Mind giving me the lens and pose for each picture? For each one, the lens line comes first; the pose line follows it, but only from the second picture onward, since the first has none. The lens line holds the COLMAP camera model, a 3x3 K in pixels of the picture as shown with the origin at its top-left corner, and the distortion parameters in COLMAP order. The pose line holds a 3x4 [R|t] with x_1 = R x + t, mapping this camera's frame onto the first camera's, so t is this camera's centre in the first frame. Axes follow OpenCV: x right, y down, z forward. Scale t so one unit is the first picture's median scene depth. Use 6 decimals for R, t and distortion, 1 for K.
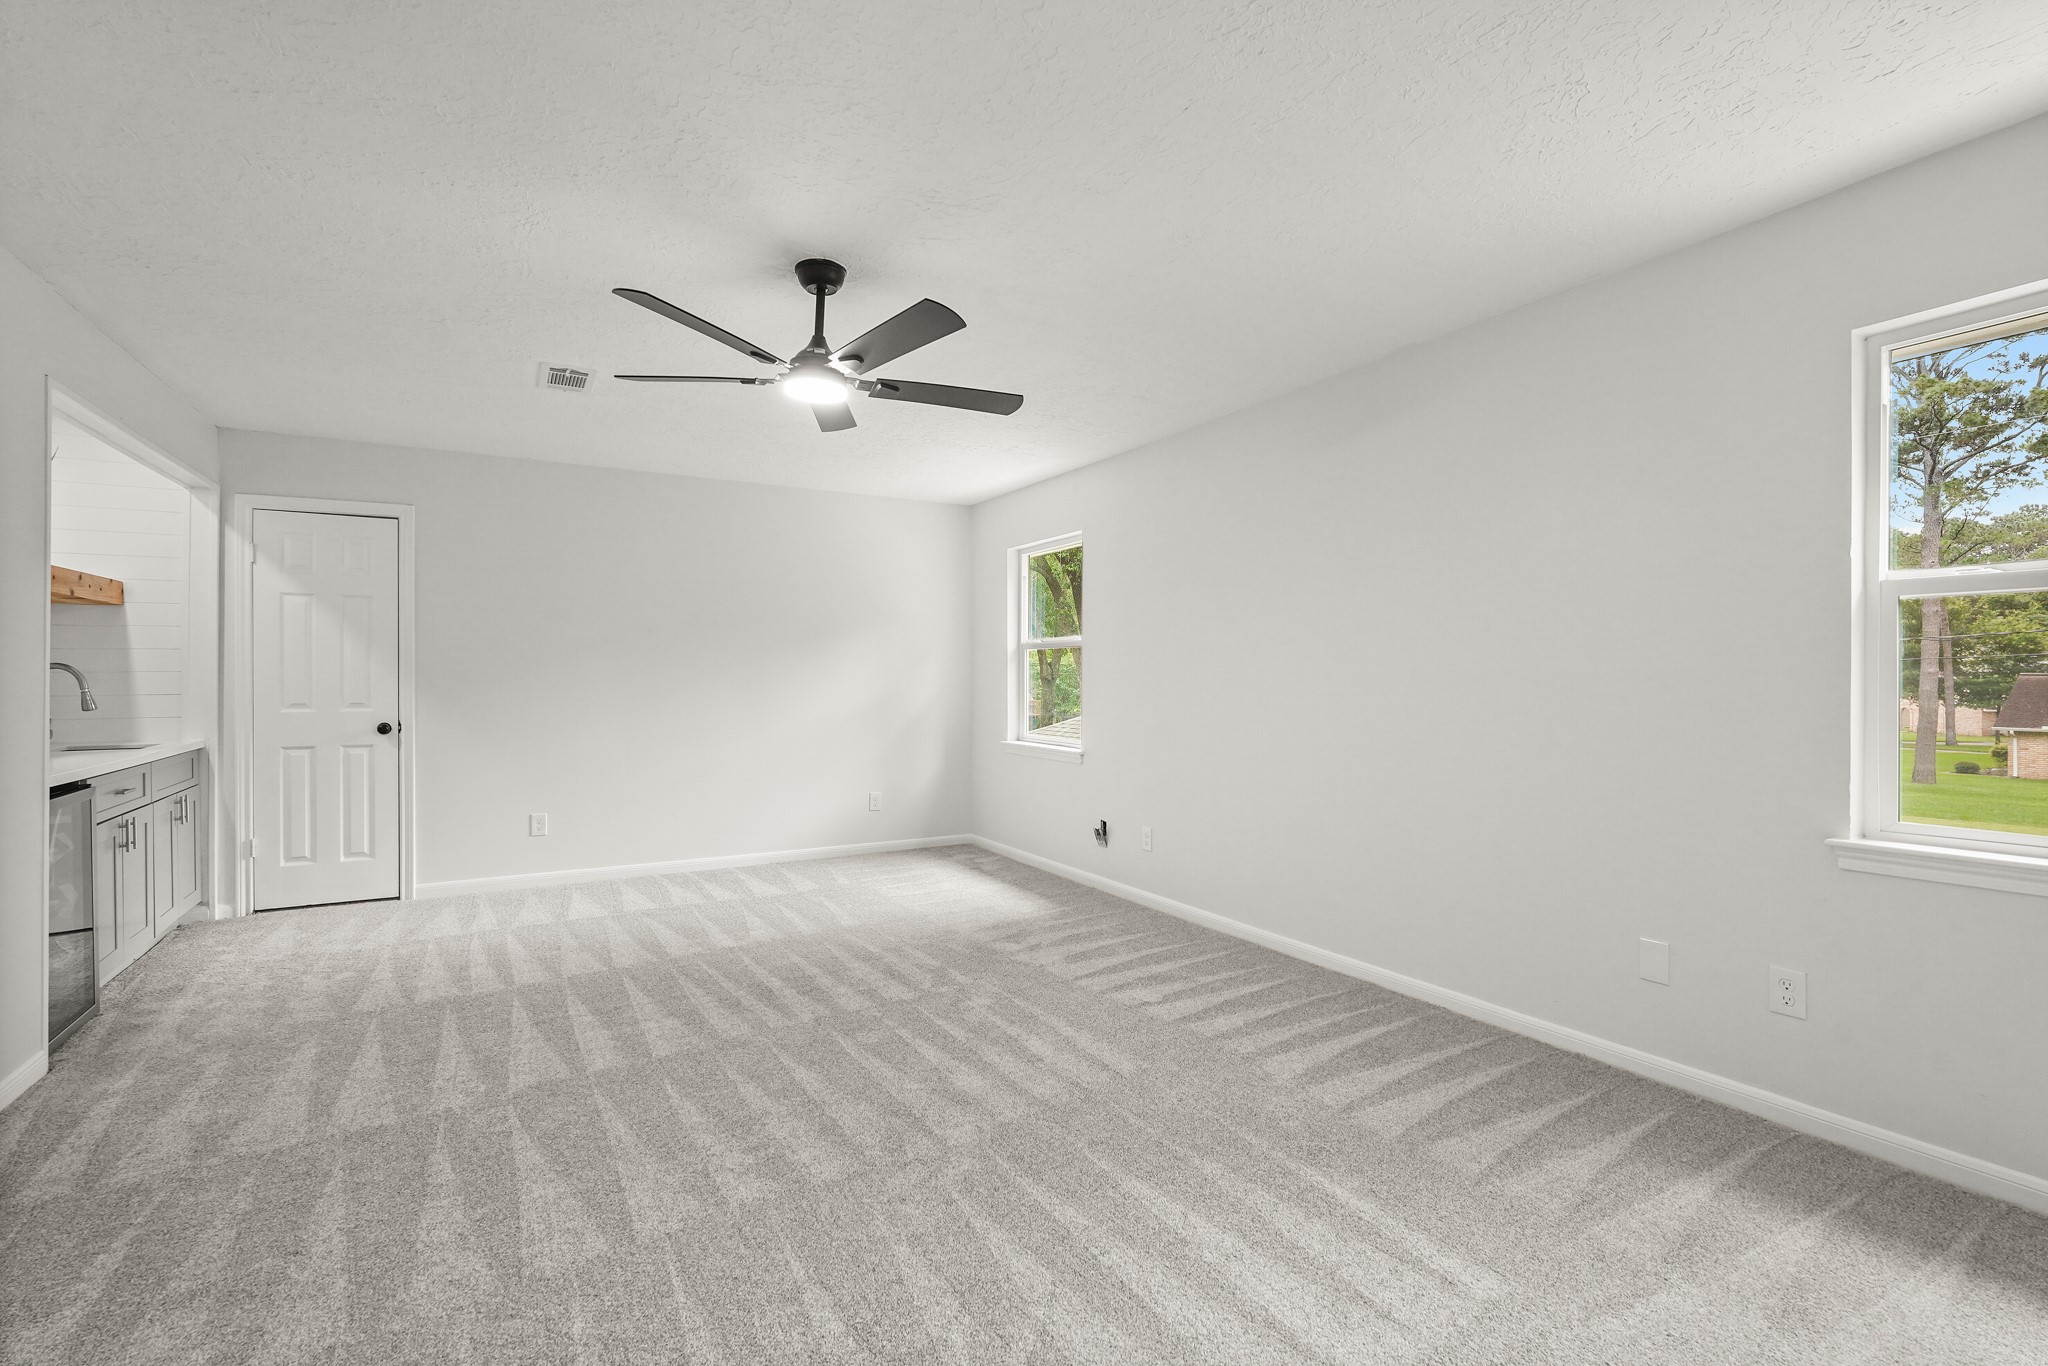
lens RADIAL K [[911.0, 0, 1023.1], [0, 911.0, 680.5], [0, 0, 1]] dist [-0.018187, 0.008757]
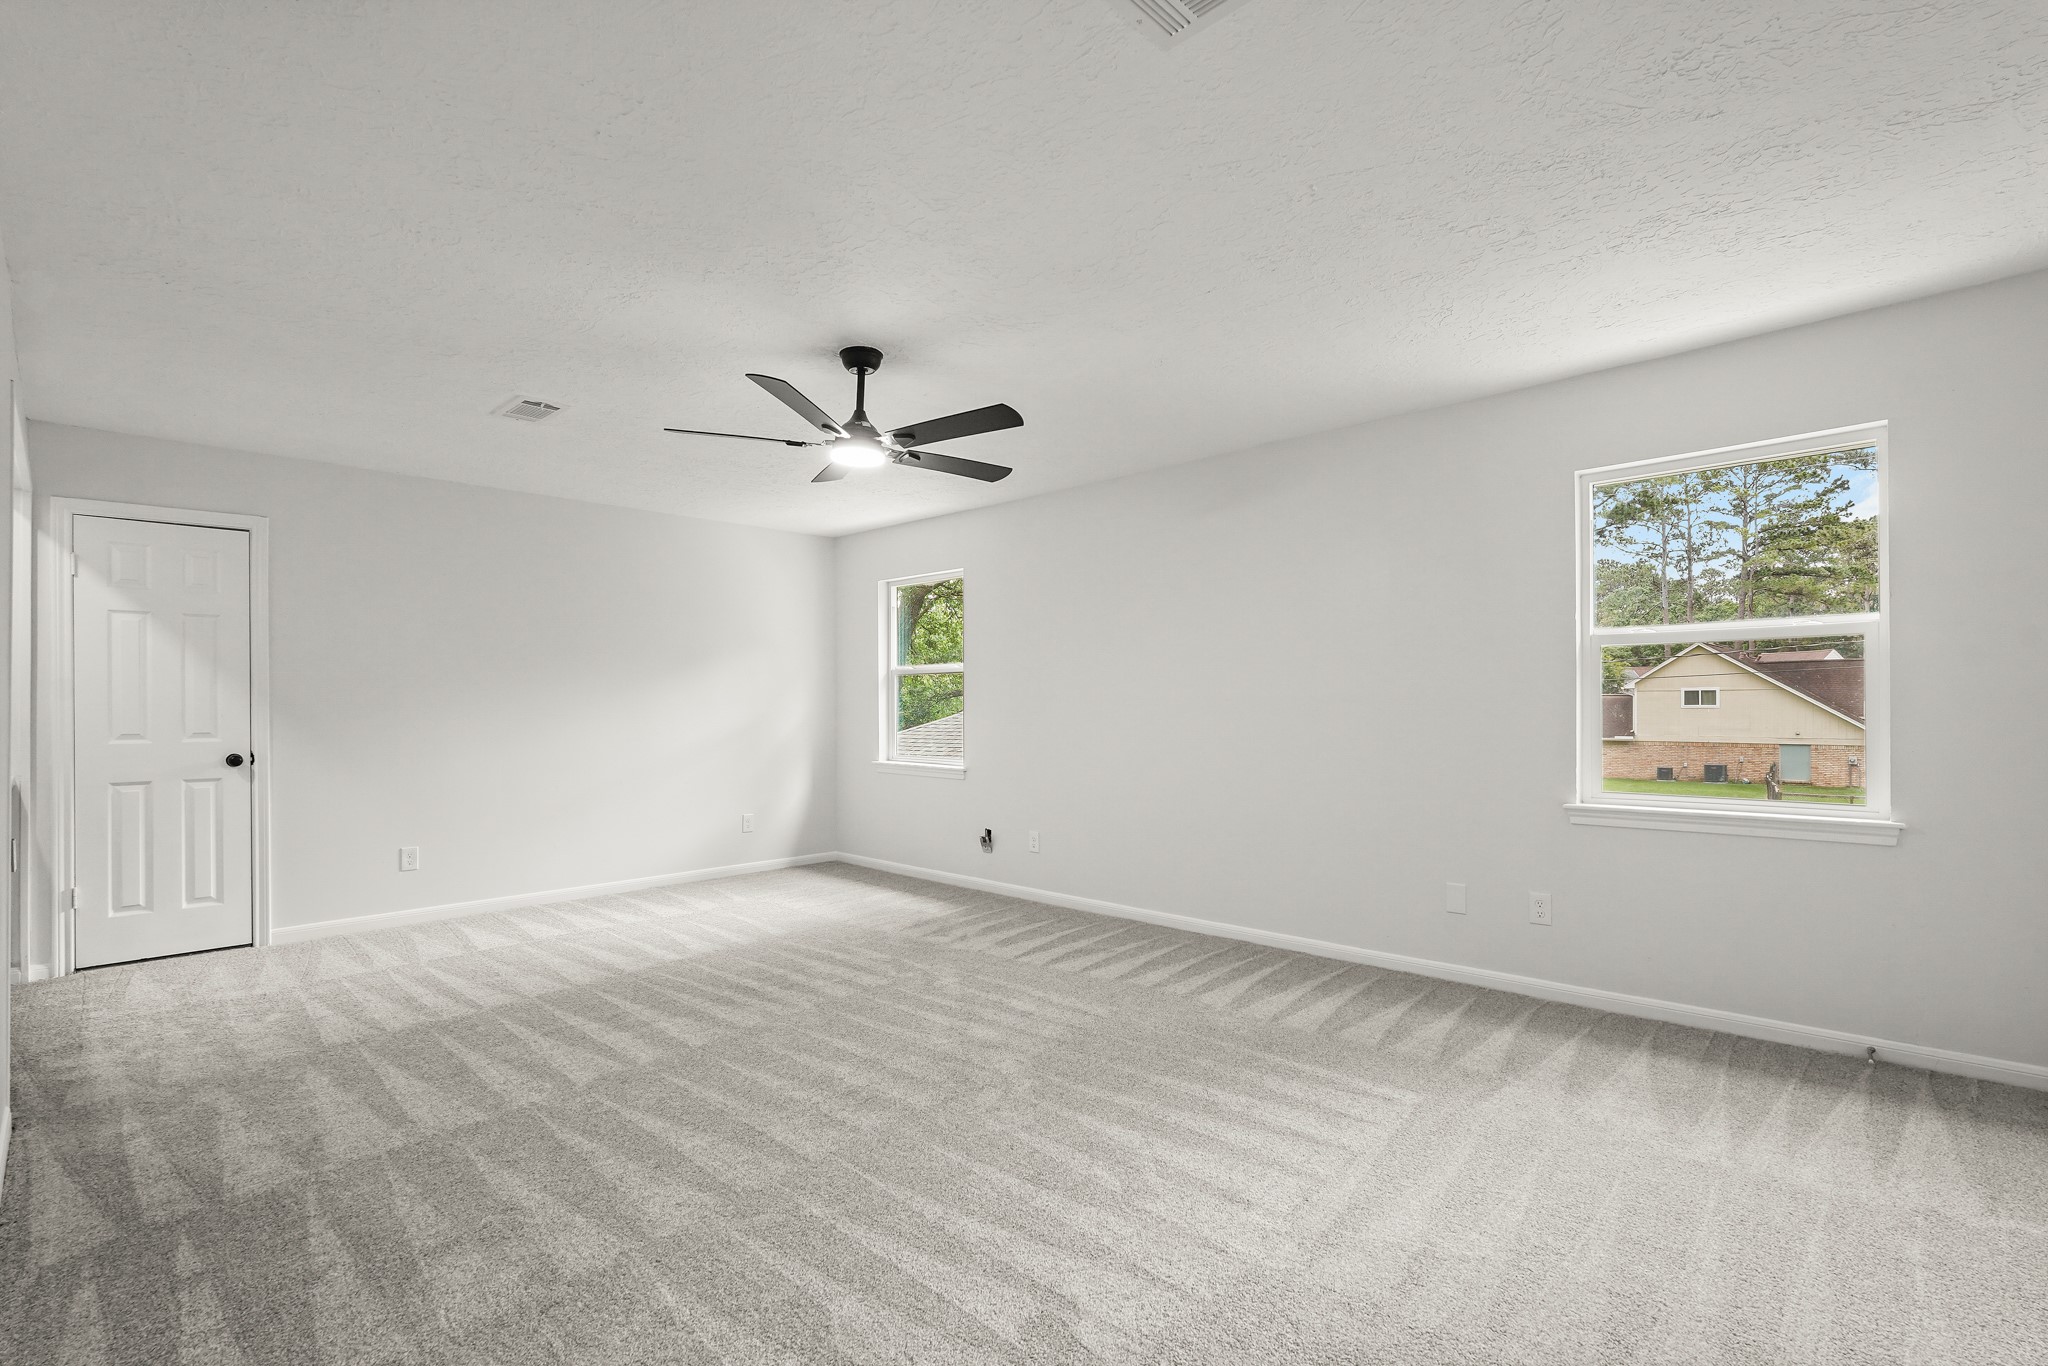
lens RADIAL K [[935.8, 0, 1019.7], [0, 935.8, 704.7], [0, 0, 1]] dist [-0.020062, 0.010368]
pose [[0.961060, -0.005752, 0.276280, -0.291352], [0.005695, 0.999983, 0.001009, 0.000884], [-0.276281, 0.000604, 0.961077, -0.173166]]
